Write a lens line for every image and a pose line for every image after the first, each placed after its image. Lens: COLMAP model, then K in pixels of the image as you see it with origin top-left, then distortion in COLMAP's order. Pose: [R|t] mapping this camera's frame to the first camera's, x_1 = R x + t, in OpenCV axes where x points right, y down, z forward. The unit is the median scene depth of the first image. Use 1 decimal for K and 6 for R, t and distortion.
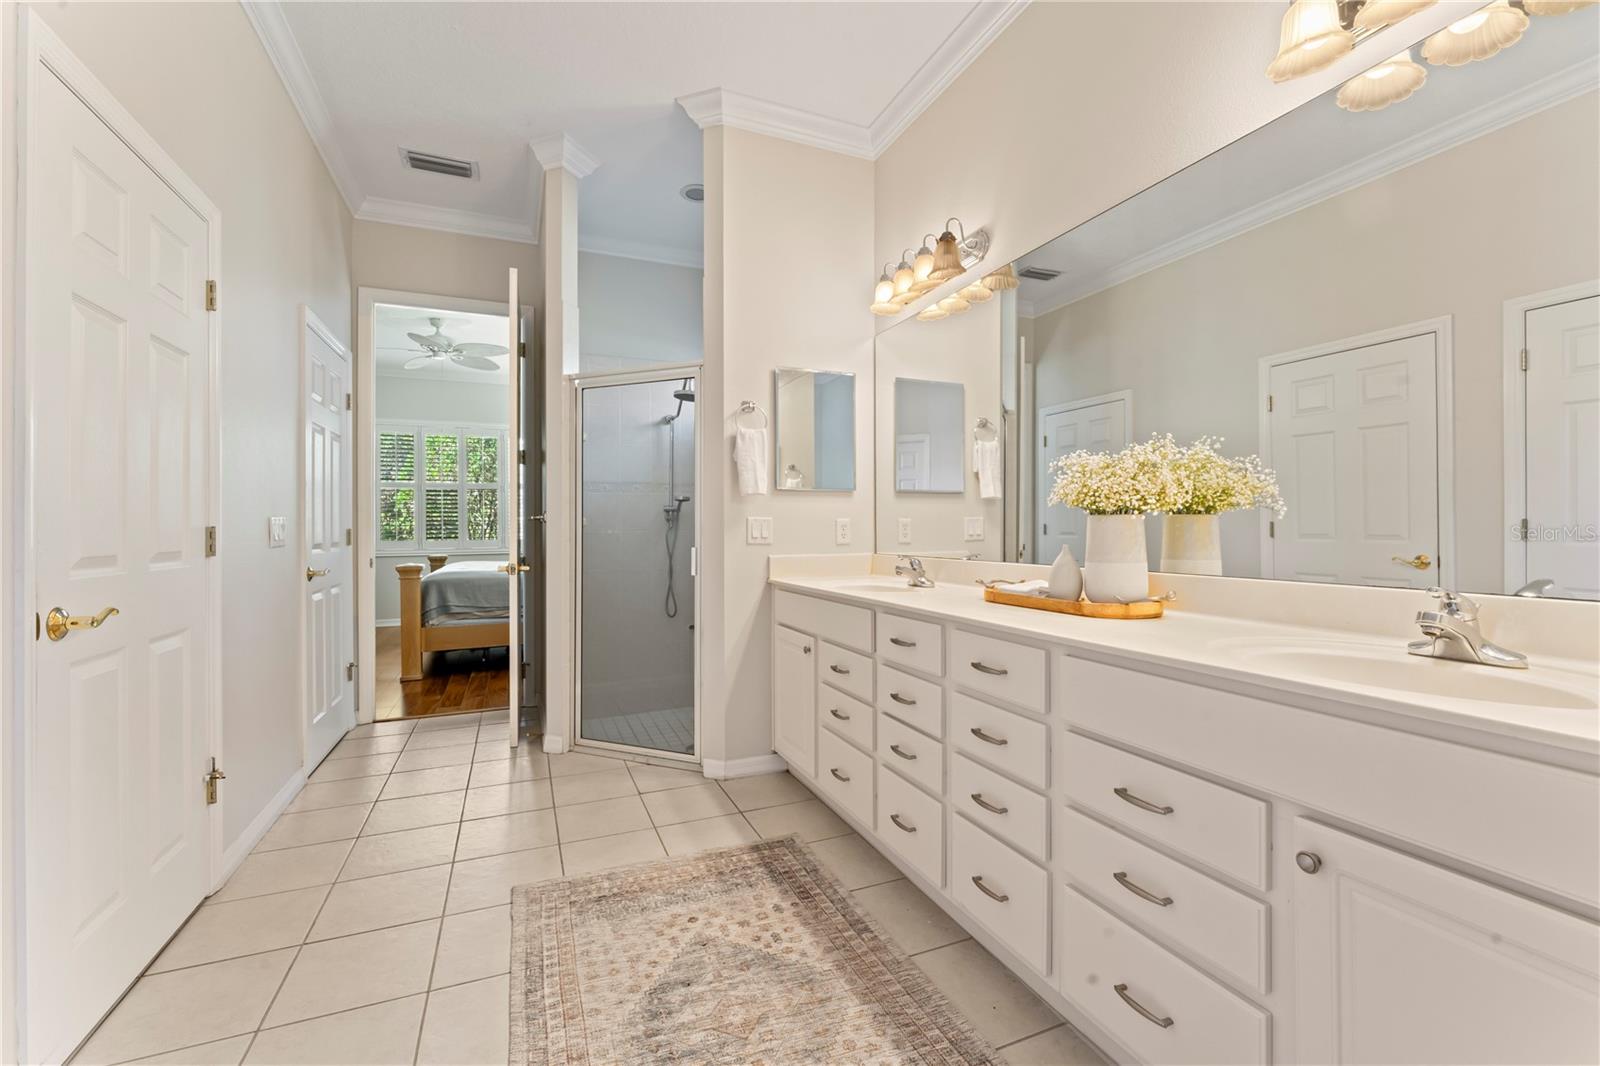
lens RADIAL K [[685.0, 0, 800.0], [0, 685.0, 533.0], [0, 0, 1]] dist [0.001987, 0.000185]
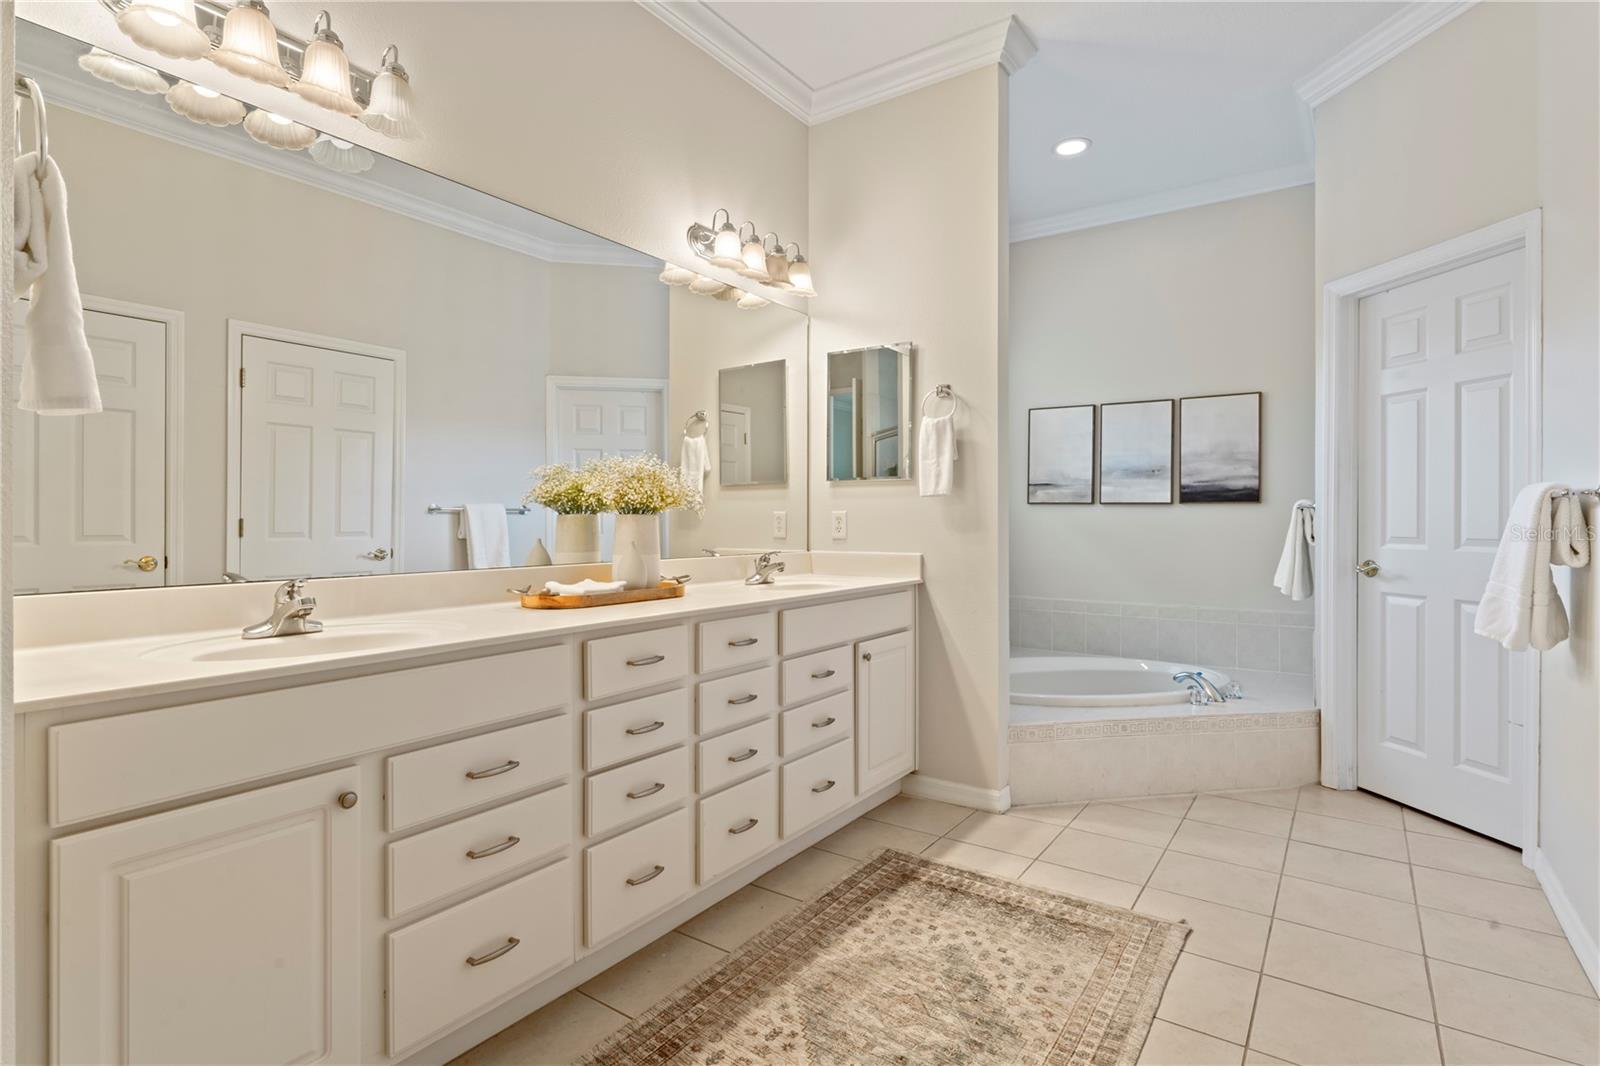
lens RADIAL K [[784.7, 0, 800.0], [0, 784.7, 533.0], [0, 0, 1]] dist [-0.002274, -0.000359]
pose [[-0.537948, -0.006128, 0.842956, -0.847448], [0.009101, 0.999873, 0.013077, -0.009453], [-0.842929, 0.014707, -0.537824, 1.504298]]
